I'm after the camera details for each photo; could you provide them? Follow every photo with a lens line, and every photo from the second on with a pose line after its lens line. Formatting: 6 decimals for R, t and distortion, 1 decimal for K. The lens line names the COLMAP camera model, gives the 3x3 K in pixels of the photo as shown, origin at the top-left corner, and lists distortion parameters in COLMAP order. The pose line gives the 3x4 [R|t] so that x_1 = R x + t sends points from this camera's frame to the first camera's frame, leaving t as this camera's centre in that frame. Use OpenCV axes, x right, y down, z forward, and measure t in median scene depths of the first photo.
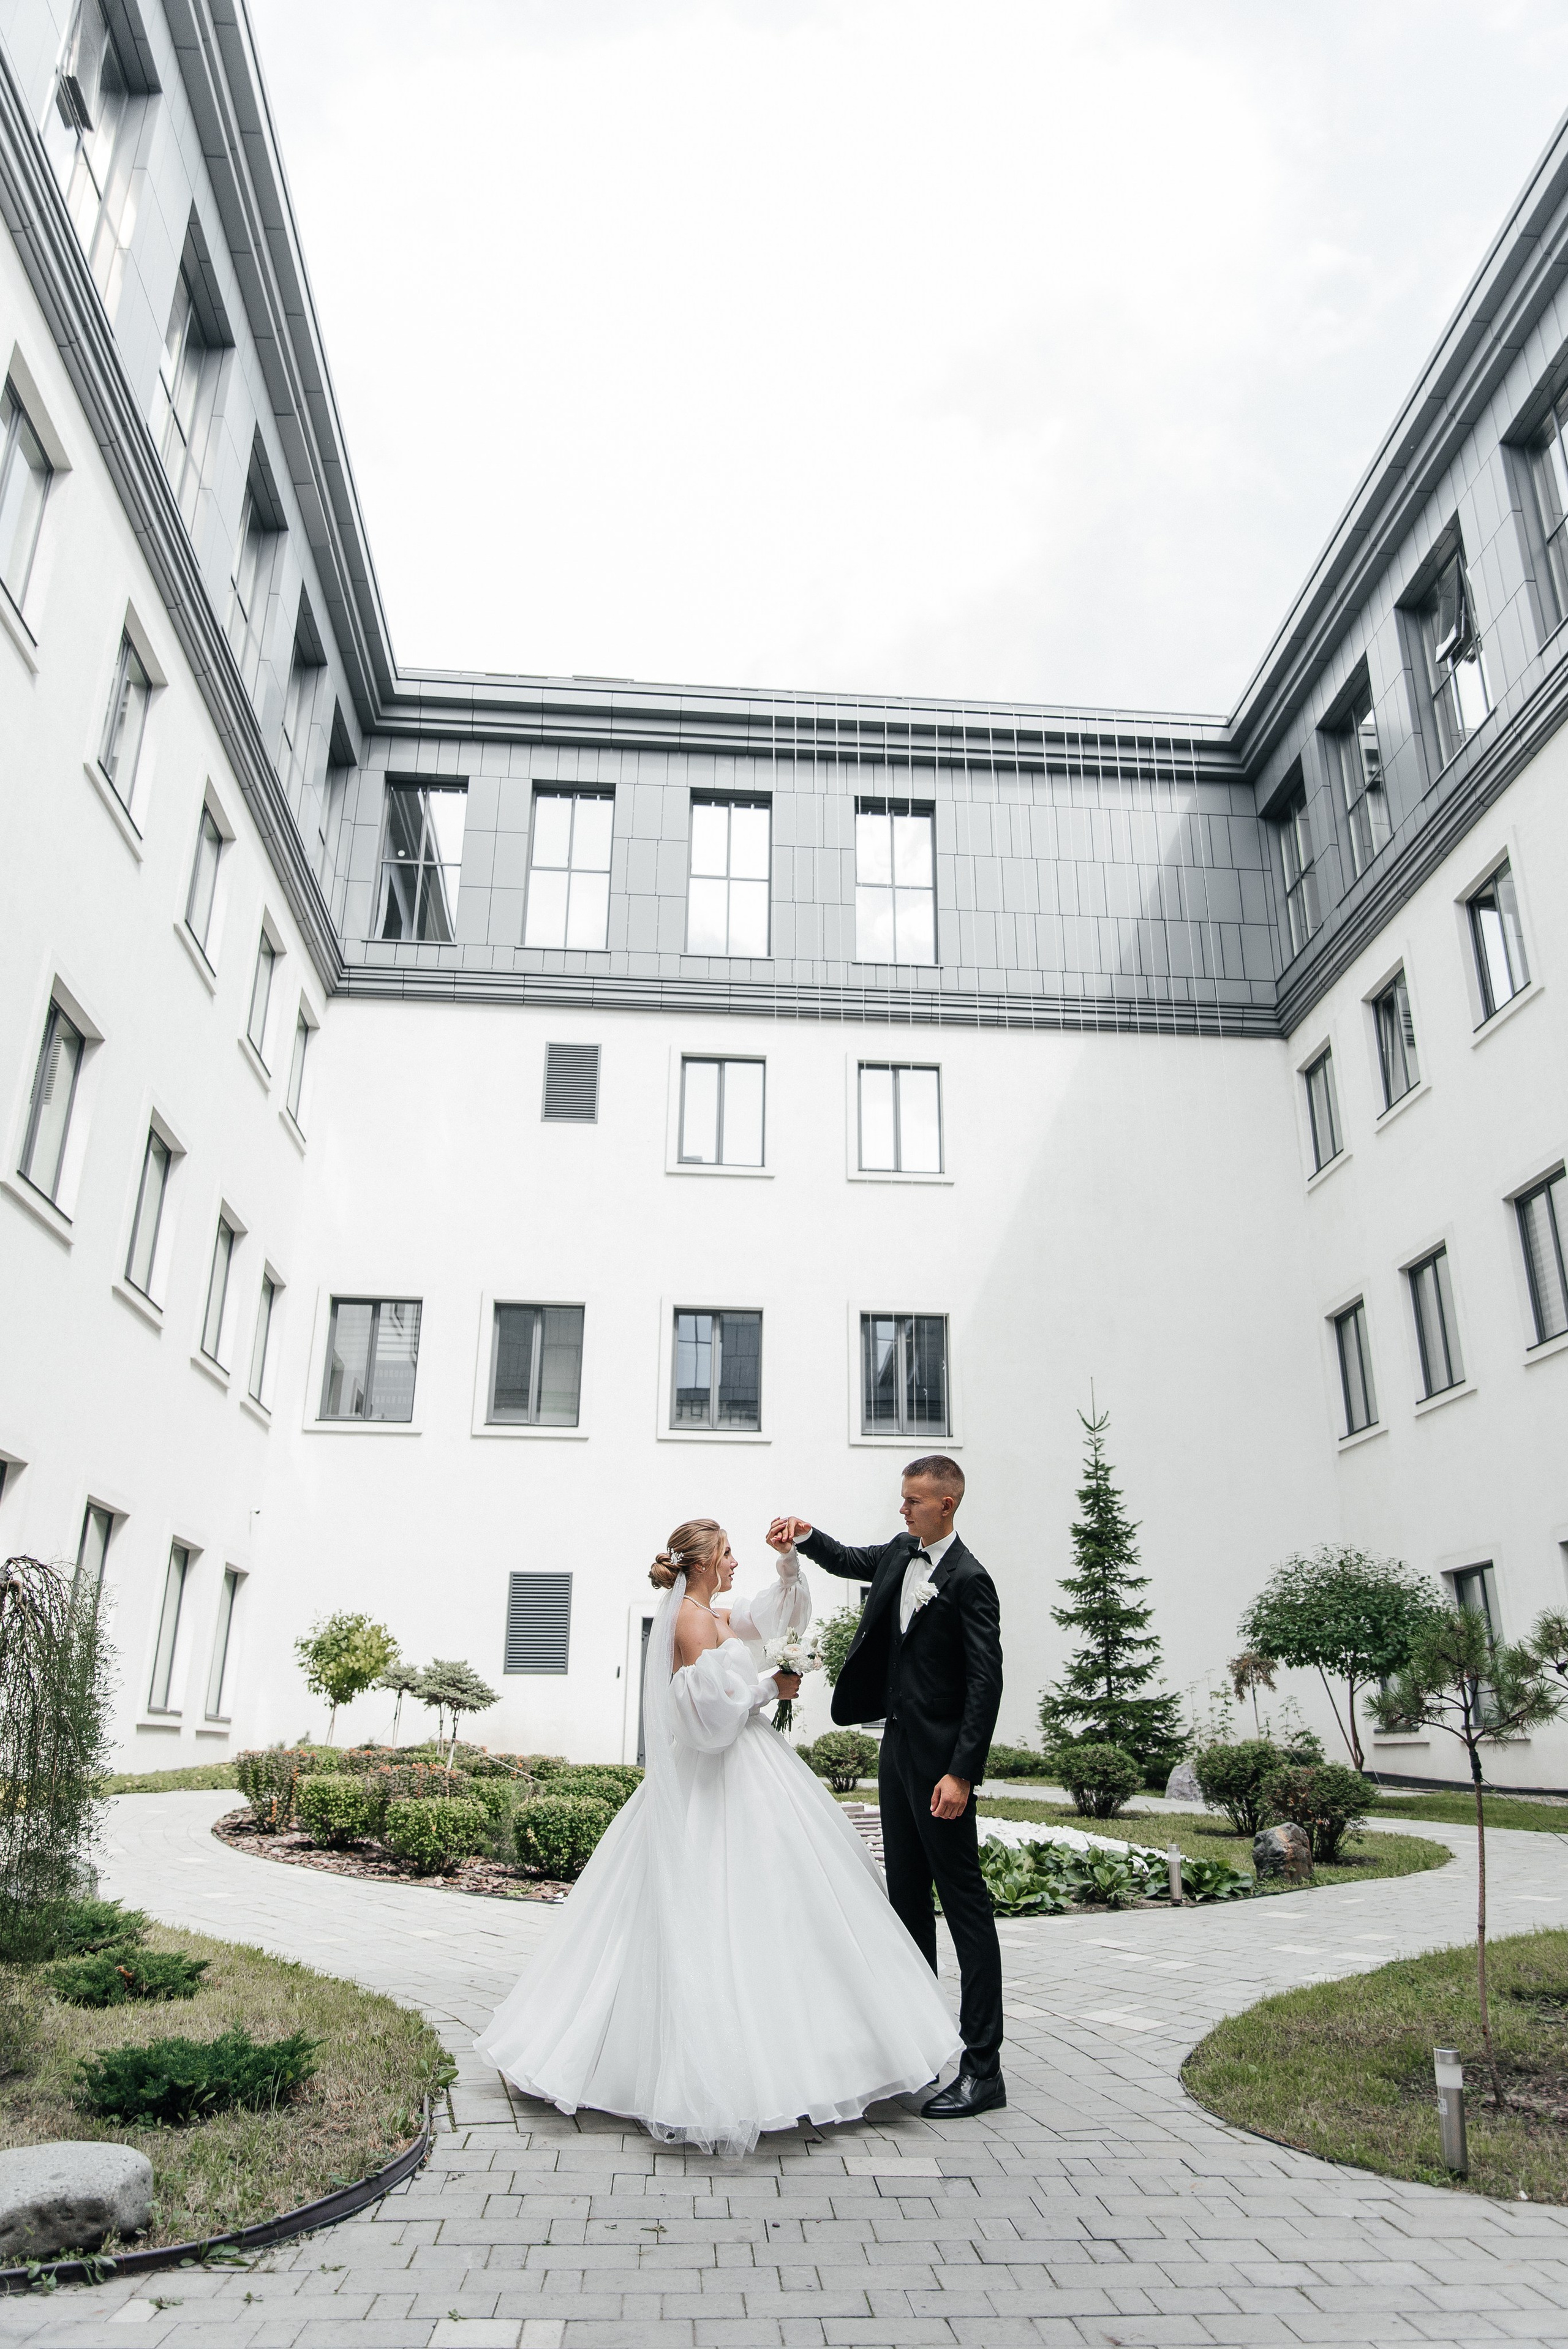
lens RADIAL K [[1579.9, 0, 779.8], [0, 1579.9, 1177.0], [0, 0, 1]] dist [0.004762, -0.003285]
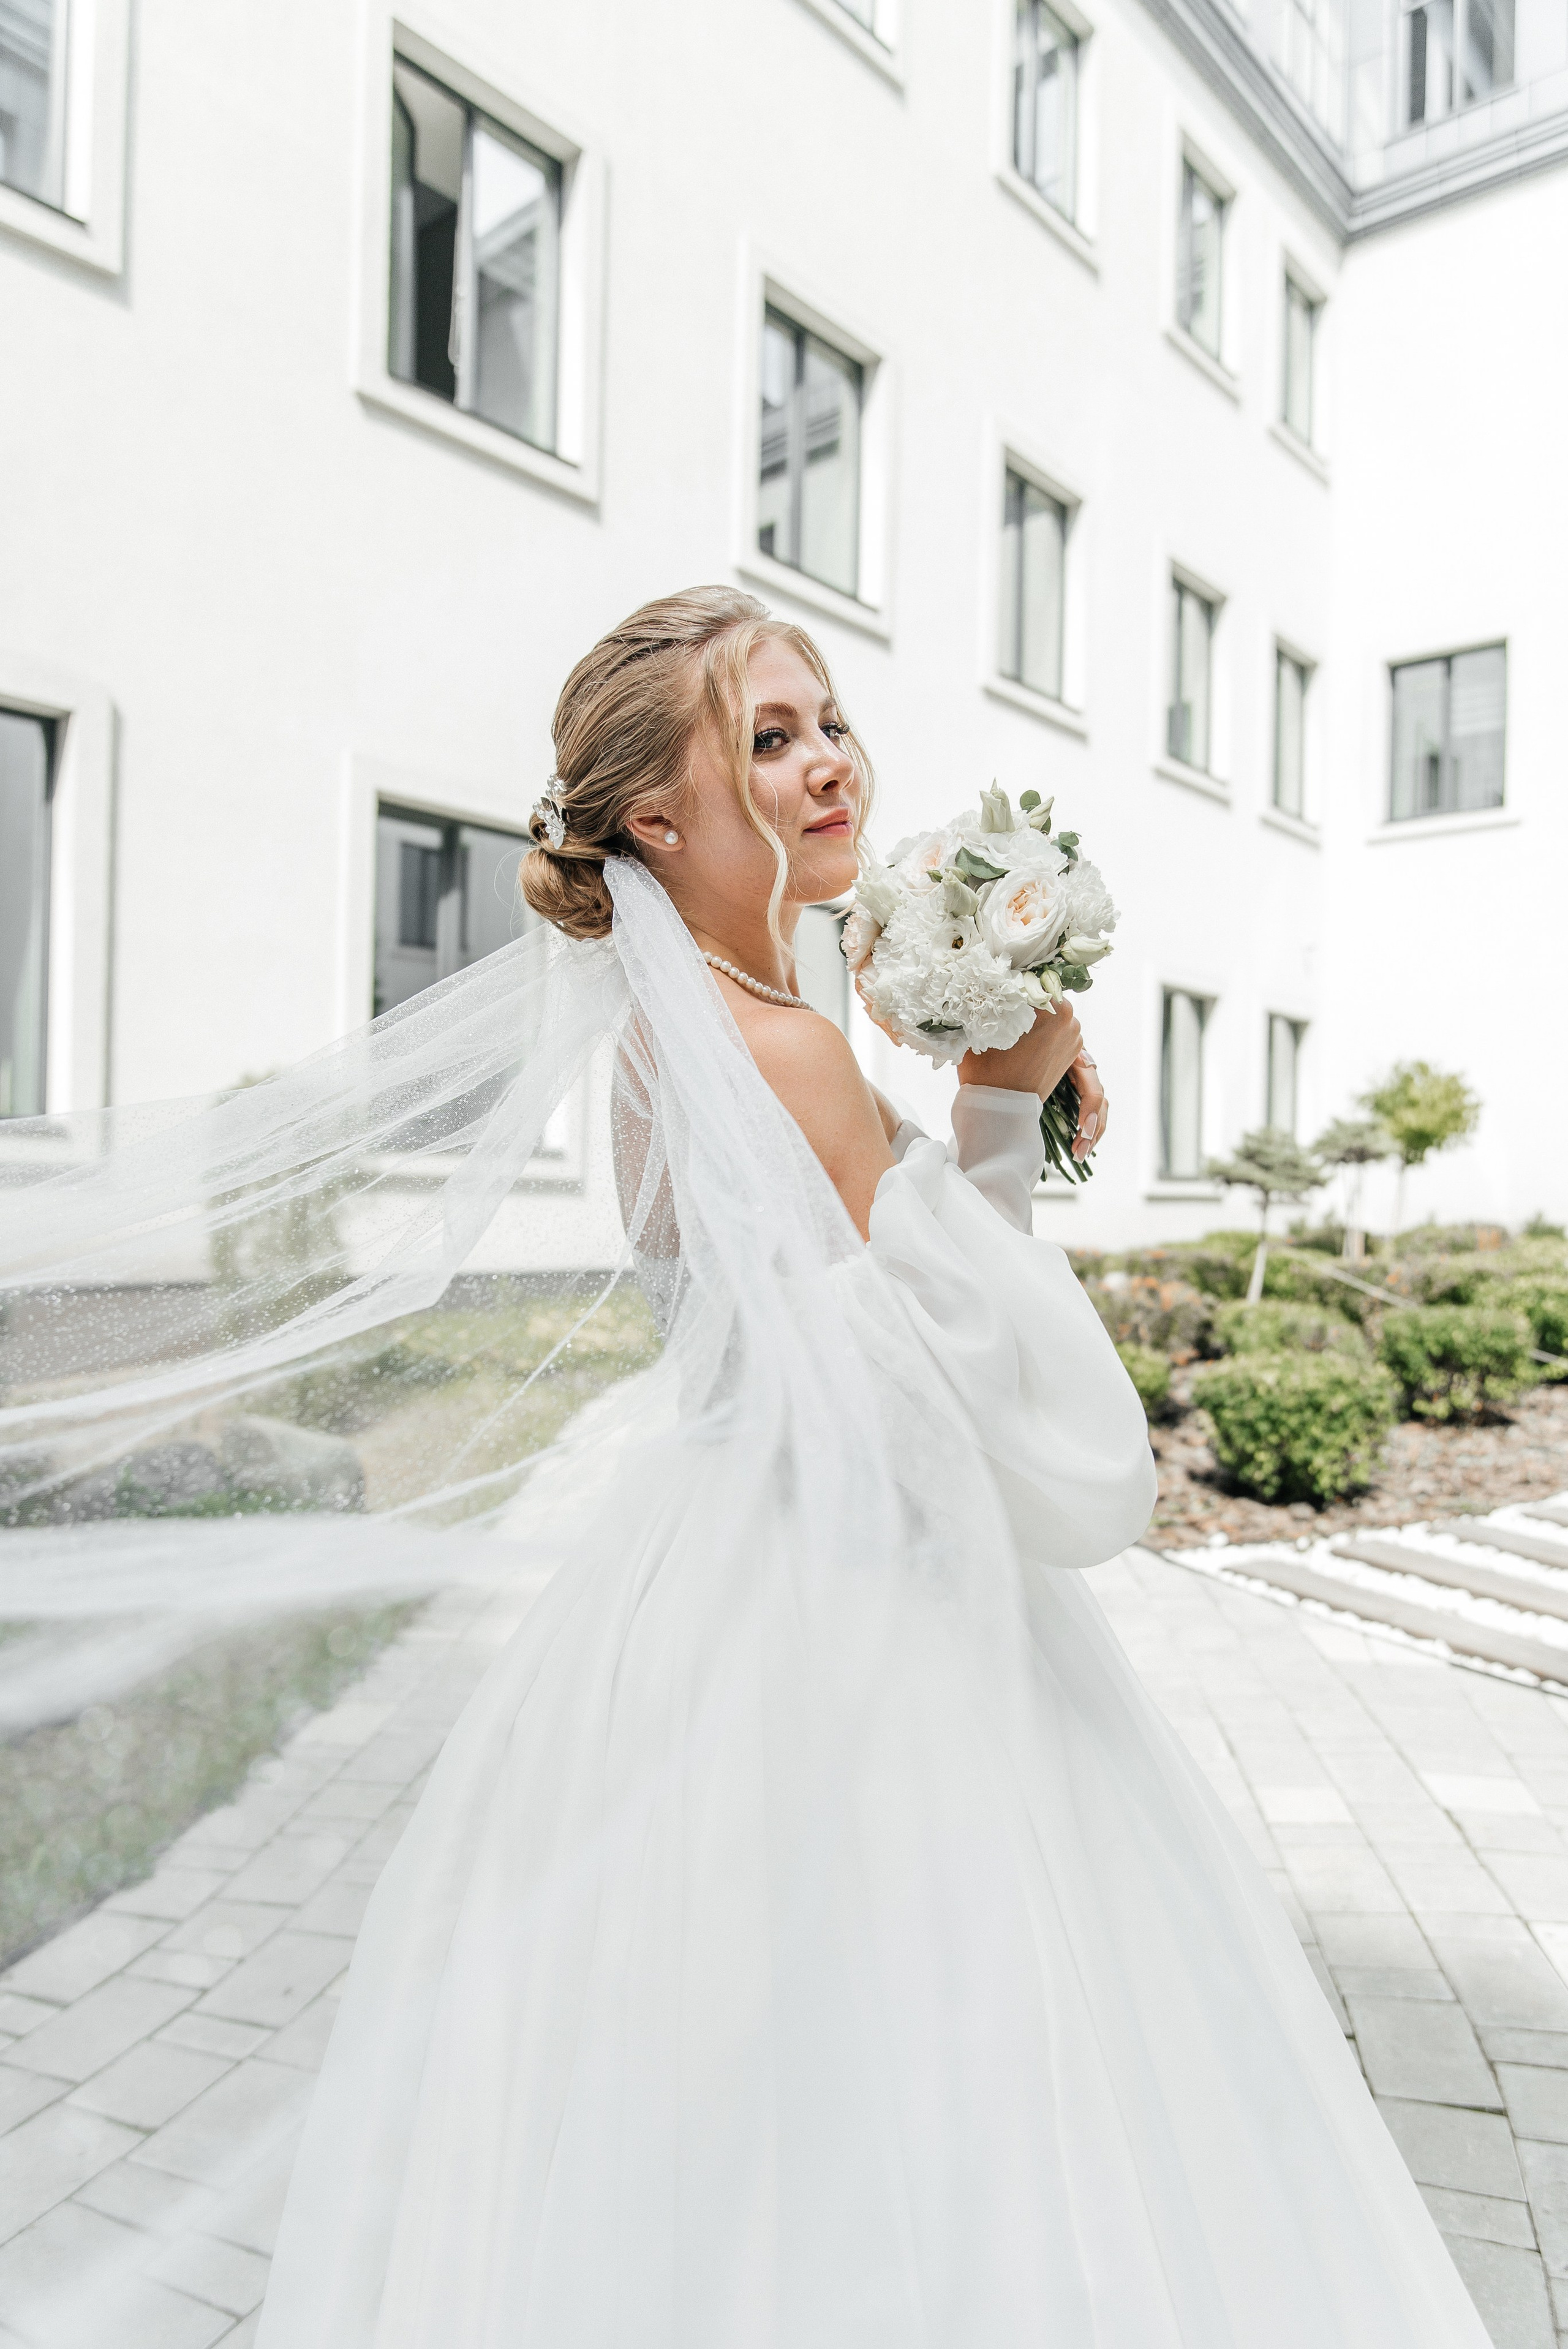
lens RADIAL K [[1553.9, 0, 779.6], [0, 1553.9, 1187.1], [0, 0, 1]] dist [0.012685, -0.014258]
pose [[0.700488, -0.000690, -0.713664, 0.056362], [0.239757, 0.942106, 0.234419, 0.076893], [0.672186, -0.335313, 0.660100, 0.250248]]
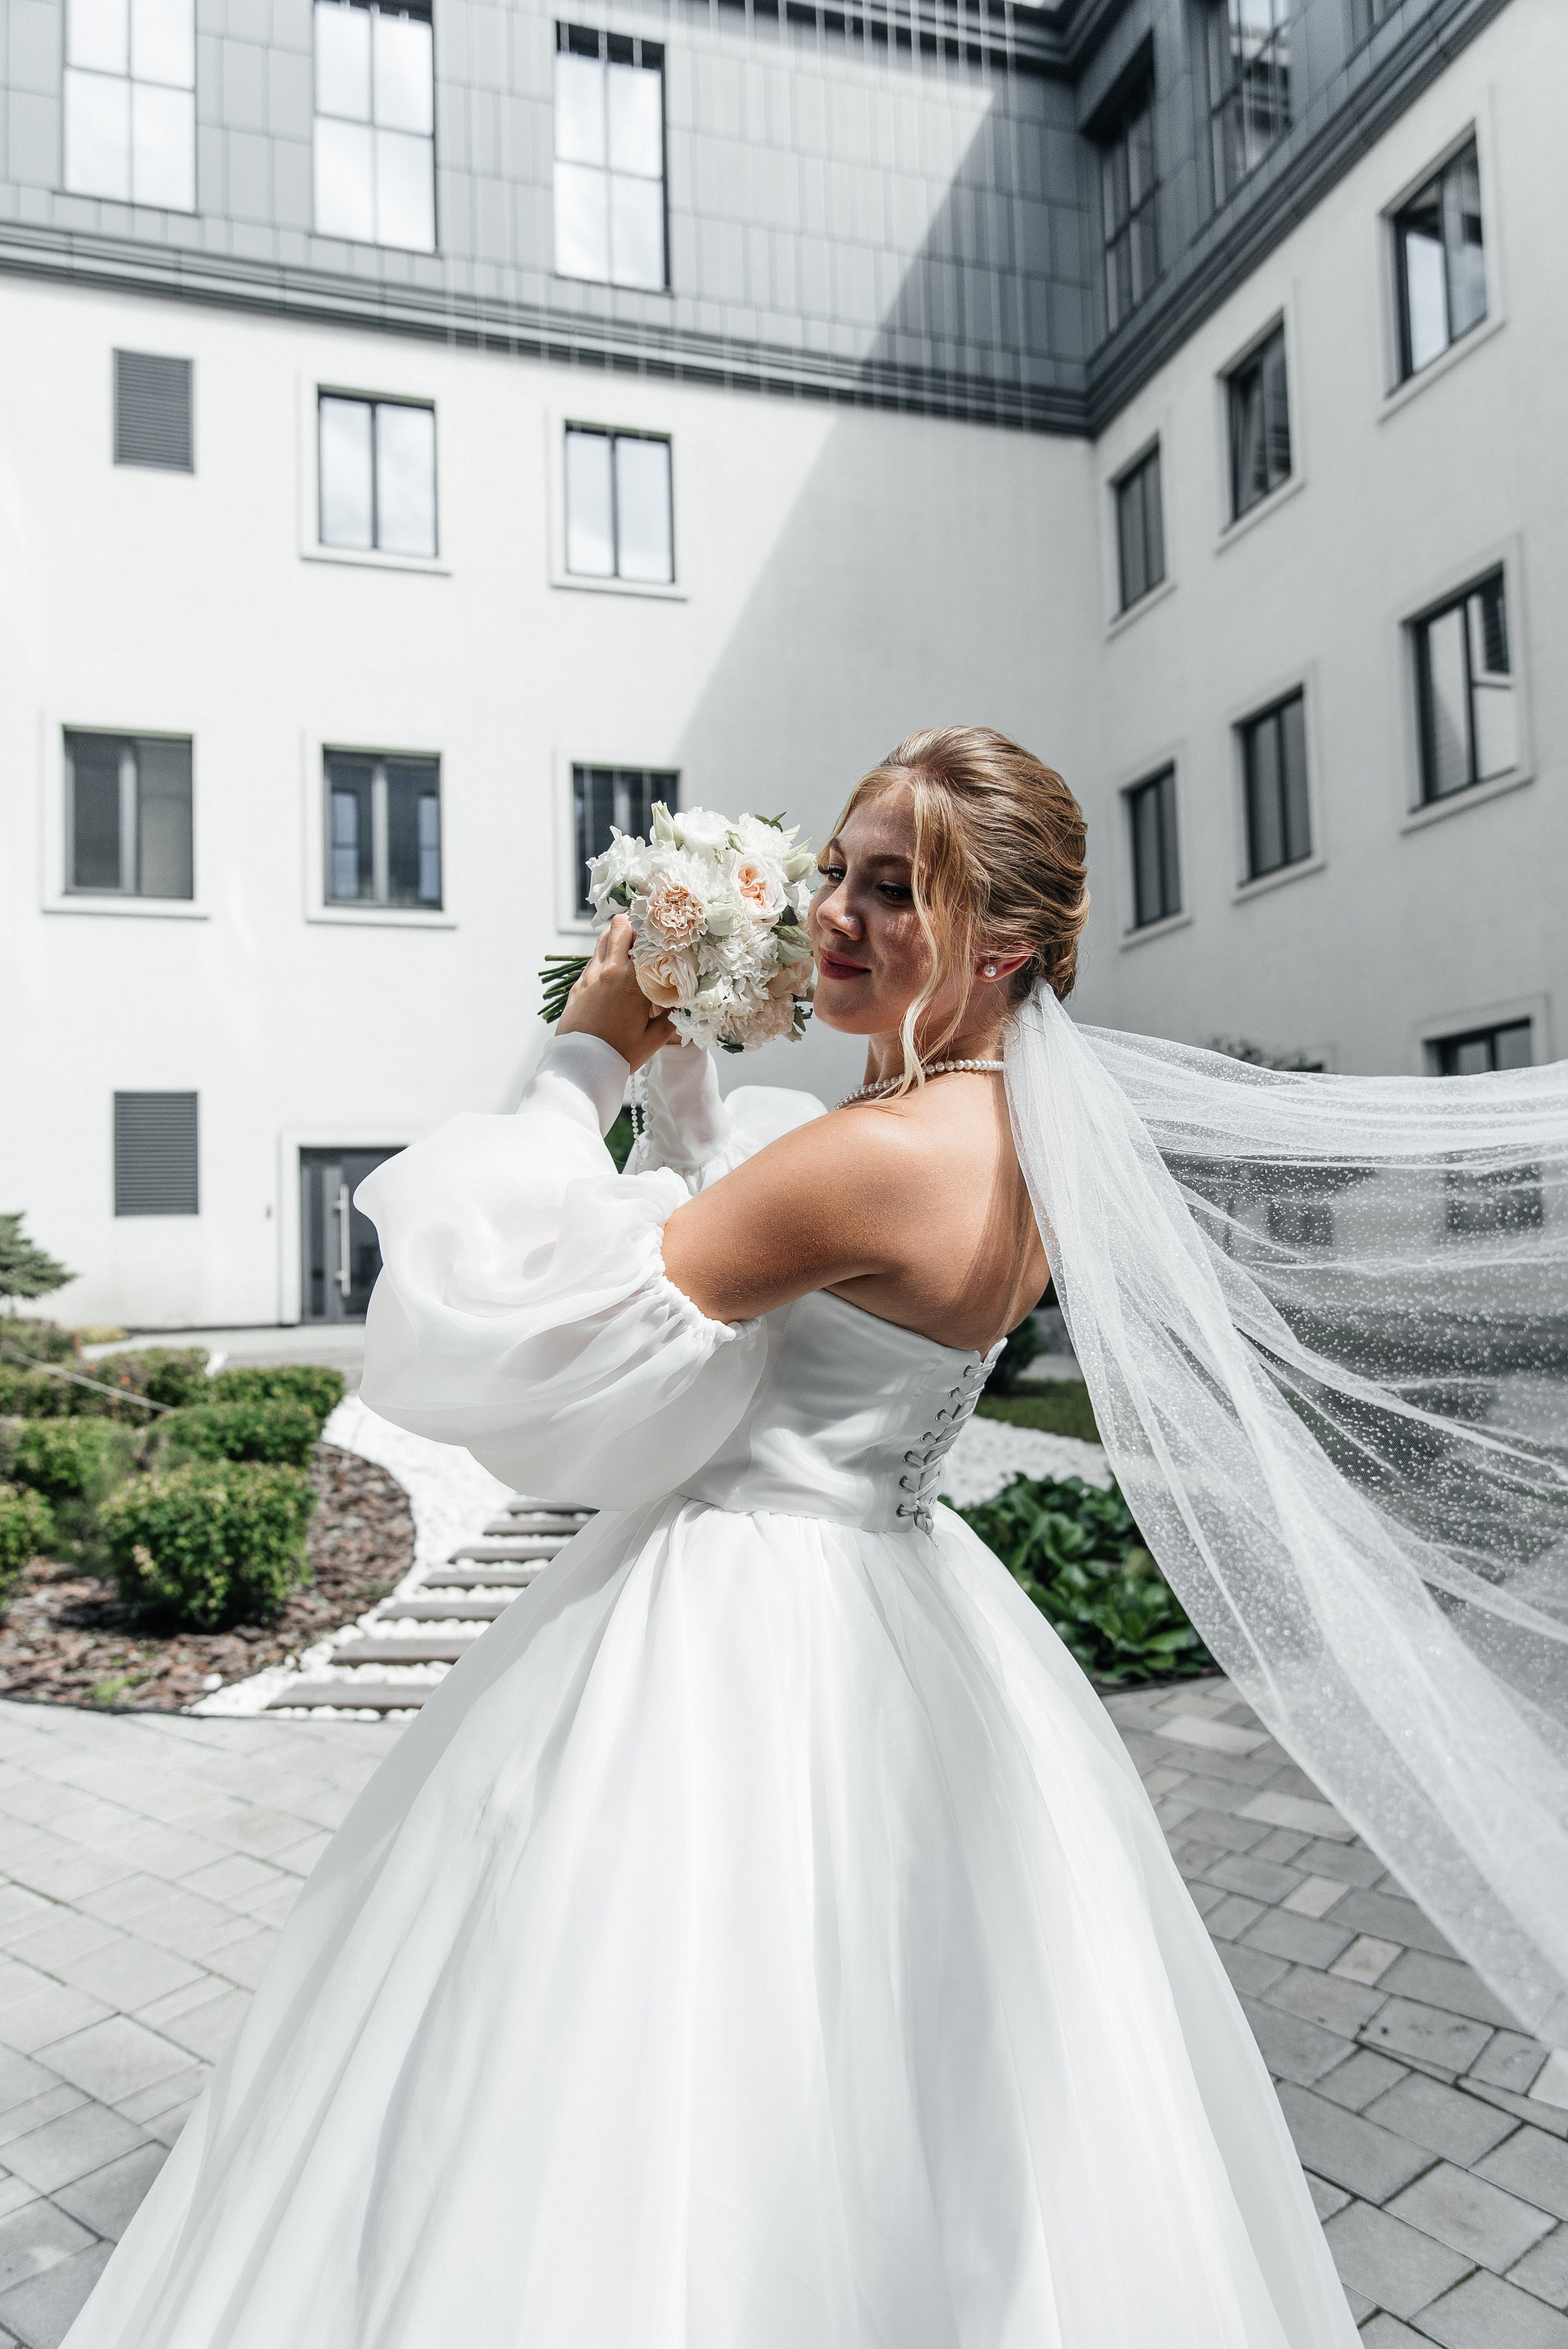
lens RADIAL K [[1558.3, 0, 780.2], [0, 1558.3, 1182.2], [0, 0, 1]] dist [0.005761, -0.005951]
pose [[0.973726, -0.022404, 0.226620, -0.031515], [-0.044608, 0.957105, 0.286288, 0.068709], [-0.223313, -0.288875, 0.930958, 0.236635]]
